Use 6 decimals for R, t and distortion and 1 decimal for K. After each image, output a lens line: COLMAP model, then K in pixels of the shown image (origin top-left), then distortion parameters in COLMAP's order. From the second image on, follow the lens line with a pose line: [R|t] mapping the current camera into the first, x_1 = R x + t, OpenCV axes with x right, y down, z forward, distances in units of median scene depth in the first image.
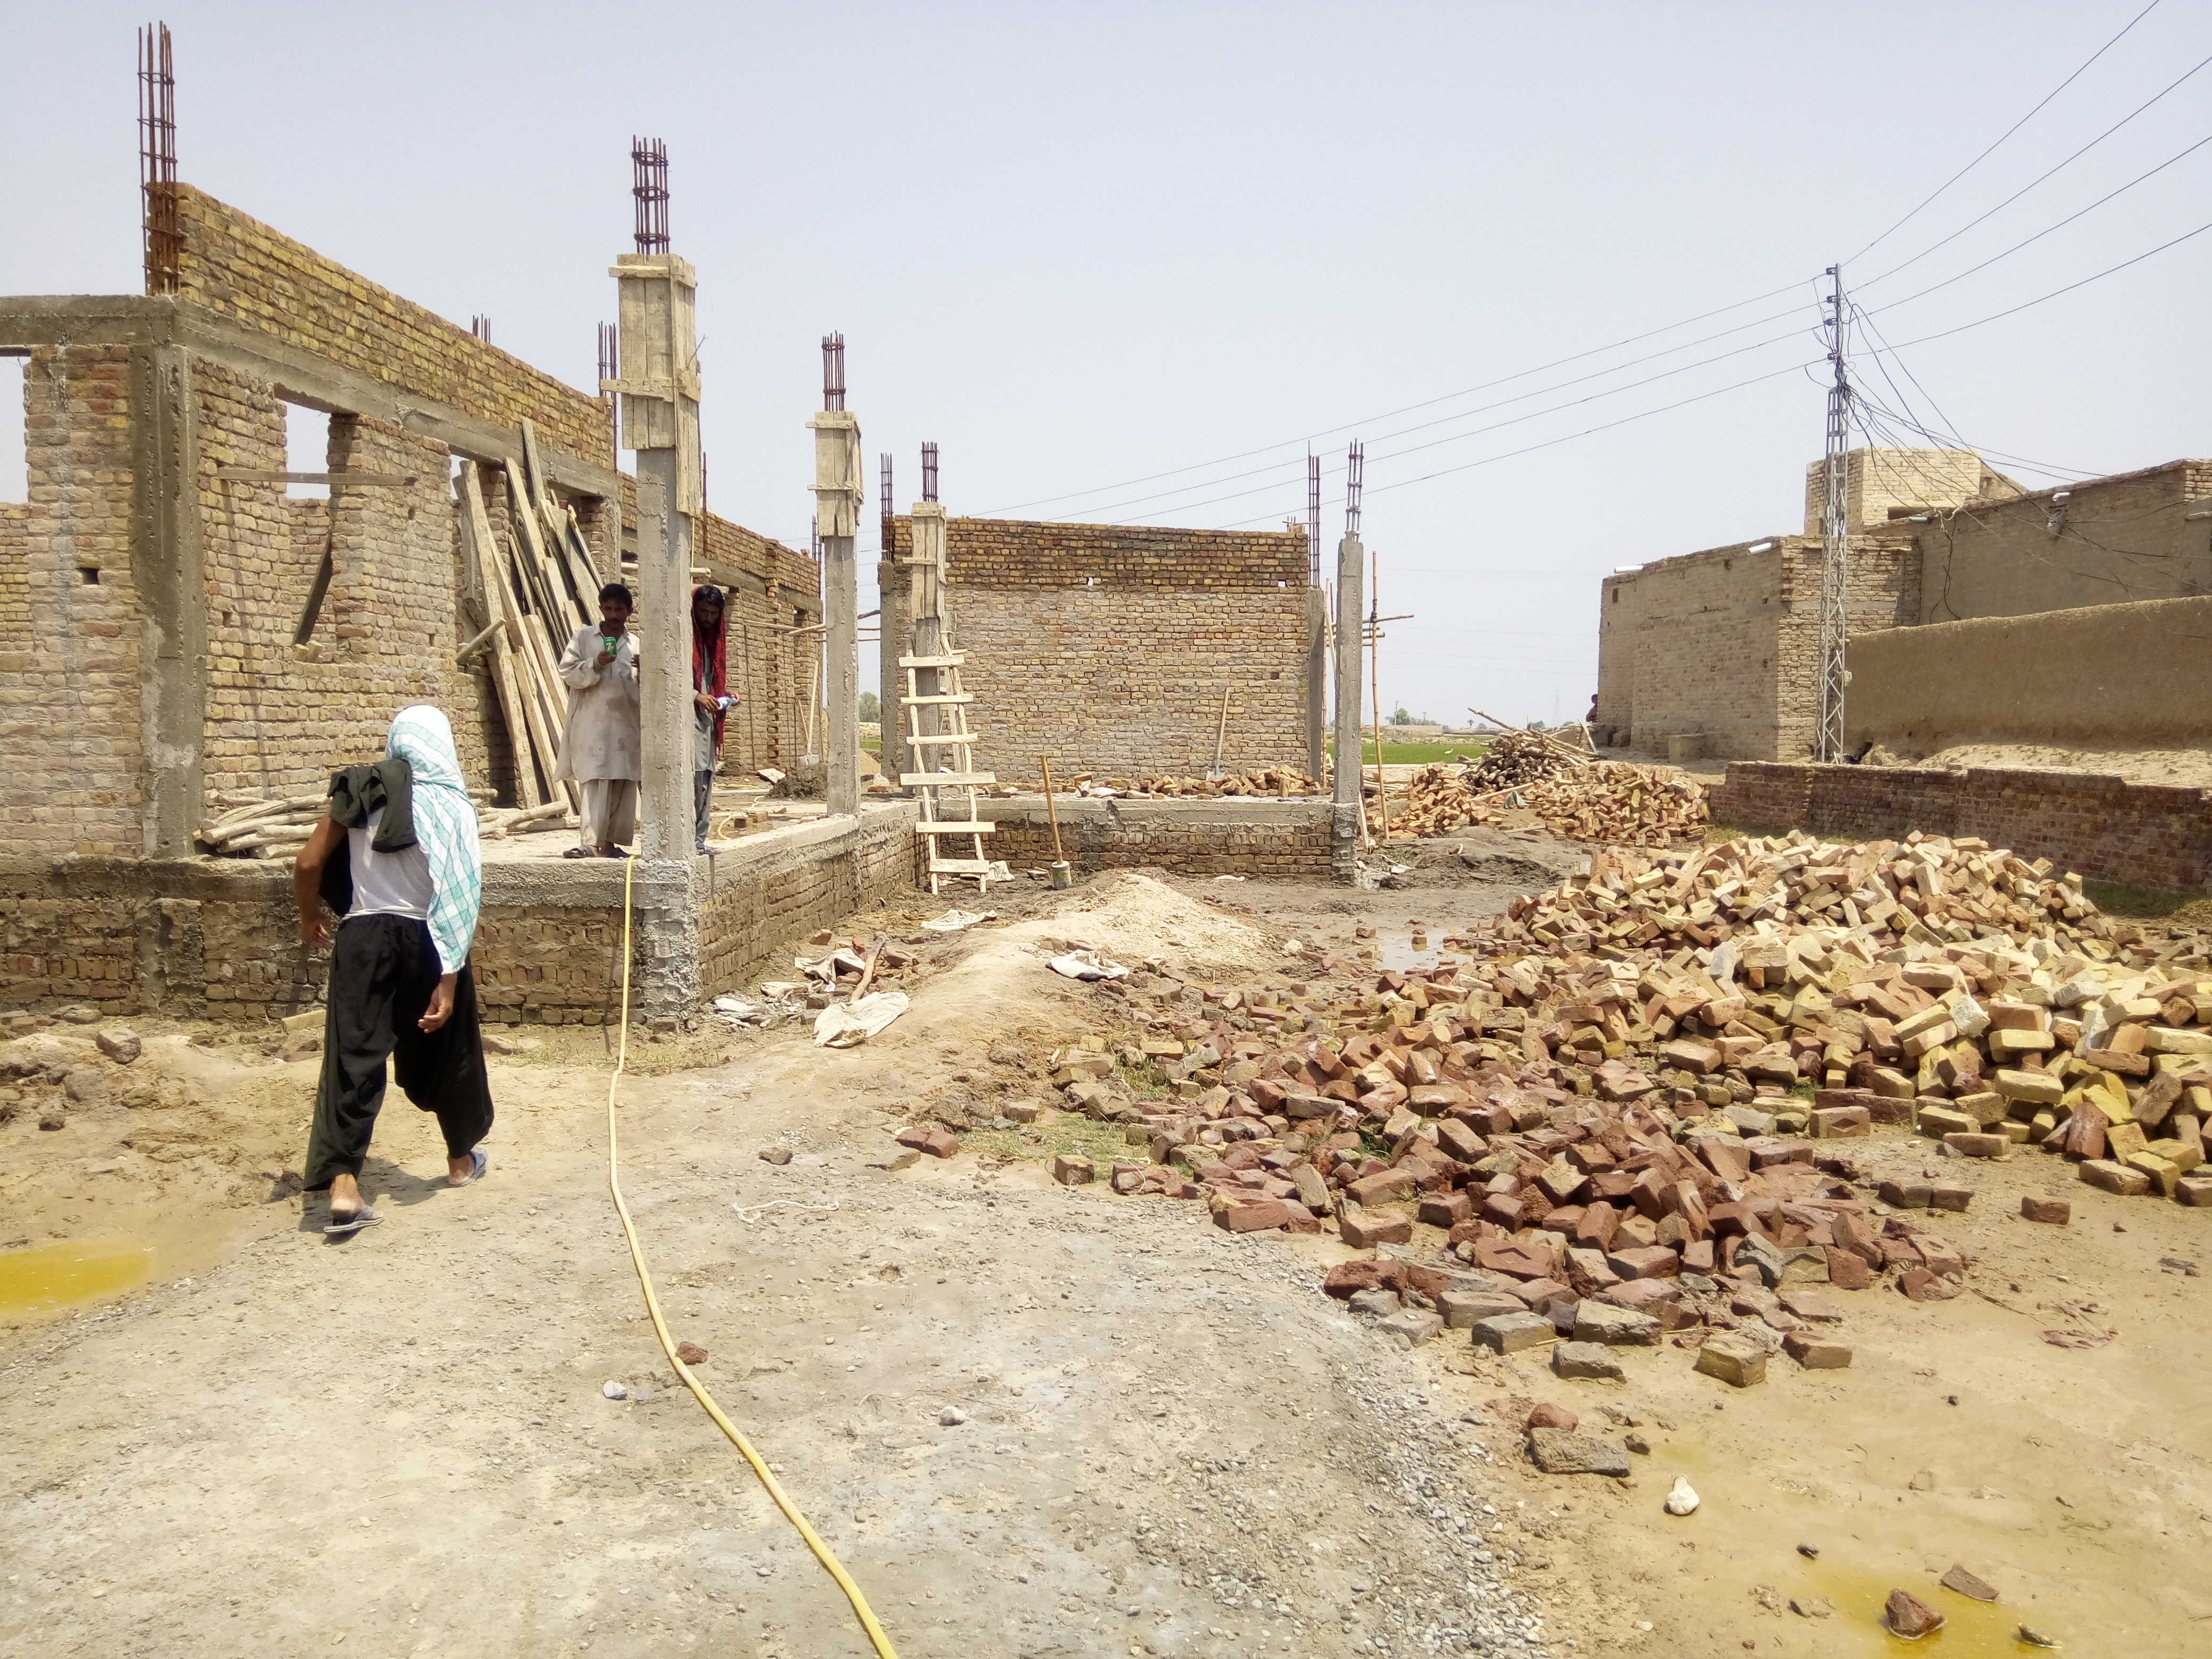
lens RADIAL K [[1658.0, 0, 1105.2], [0, 1658.0, 839.5], [0, 0, 1]] dist [0.093443, -0.167774]
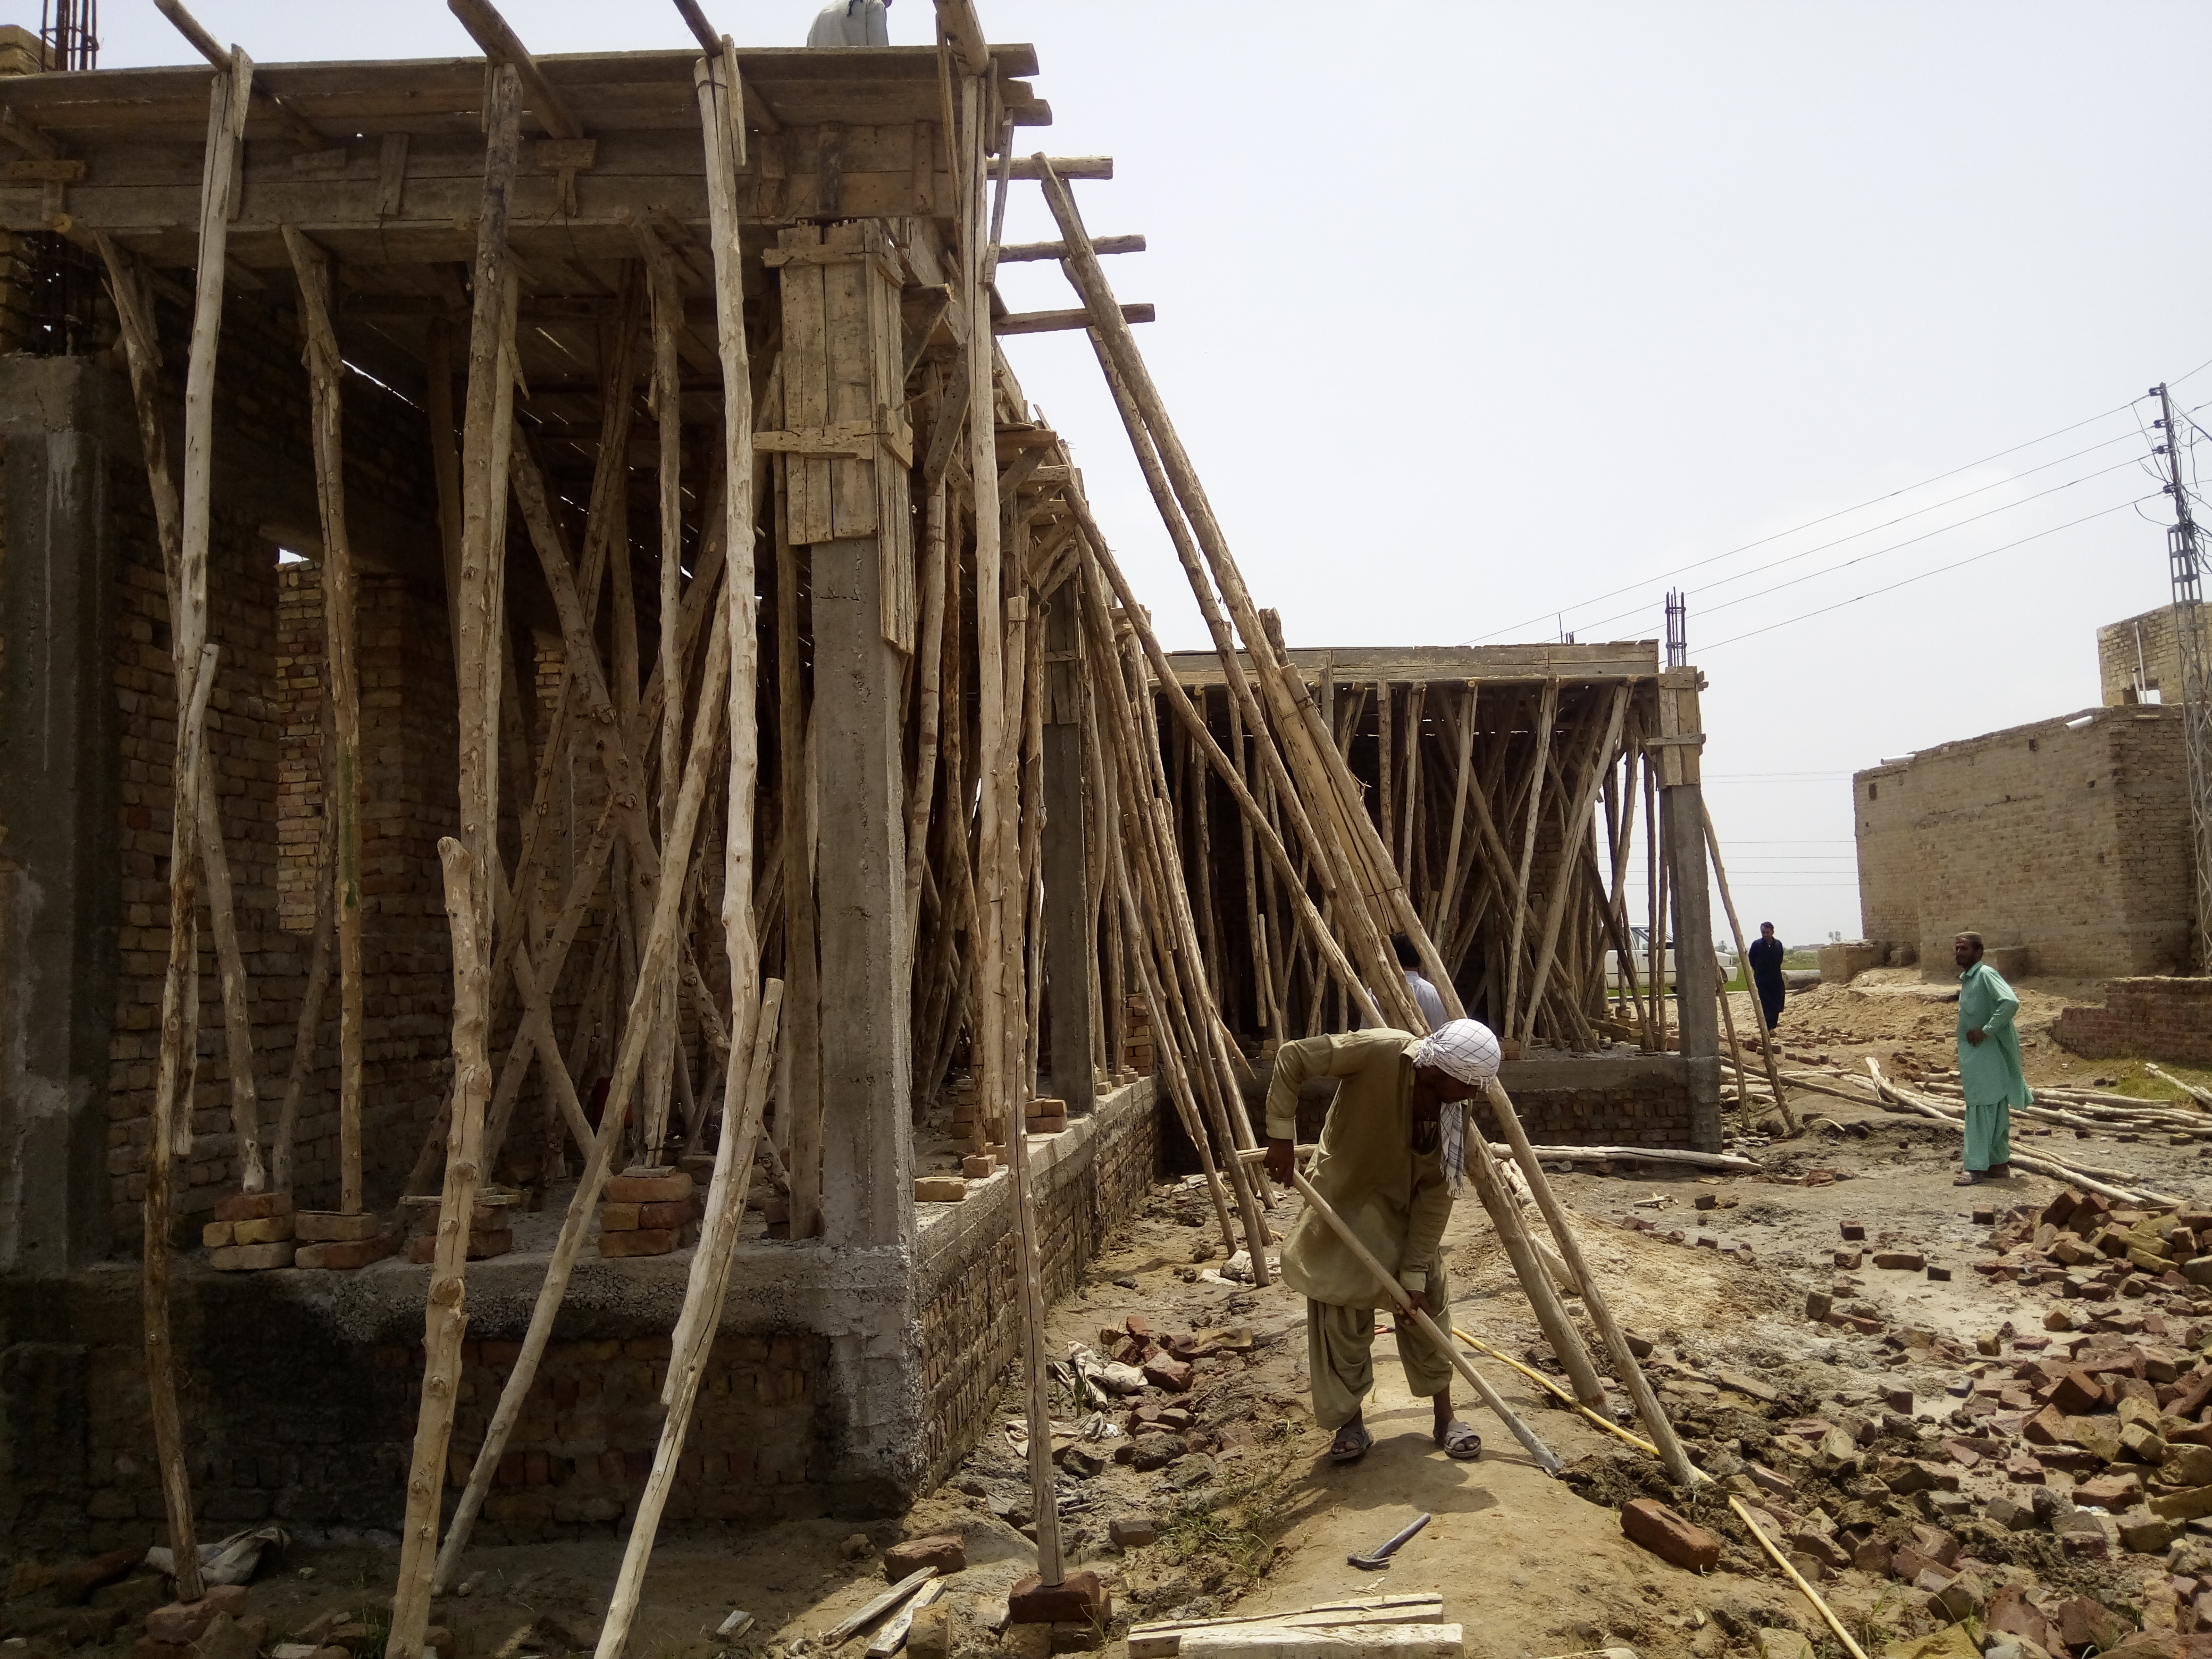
lens RADIAL K [[1658.0, 0, 1105.2], [0, 1658.0, 839.5], [0, 0, 1]] dist [0.093443, -0.167774]
pose [[0.997247, -0.049681, -0.055056, -0.058248], [0.041152, 0.988357, -0.146479, -0.015219], [0.061692, 0.143810, 0.987681, 0.171191]]
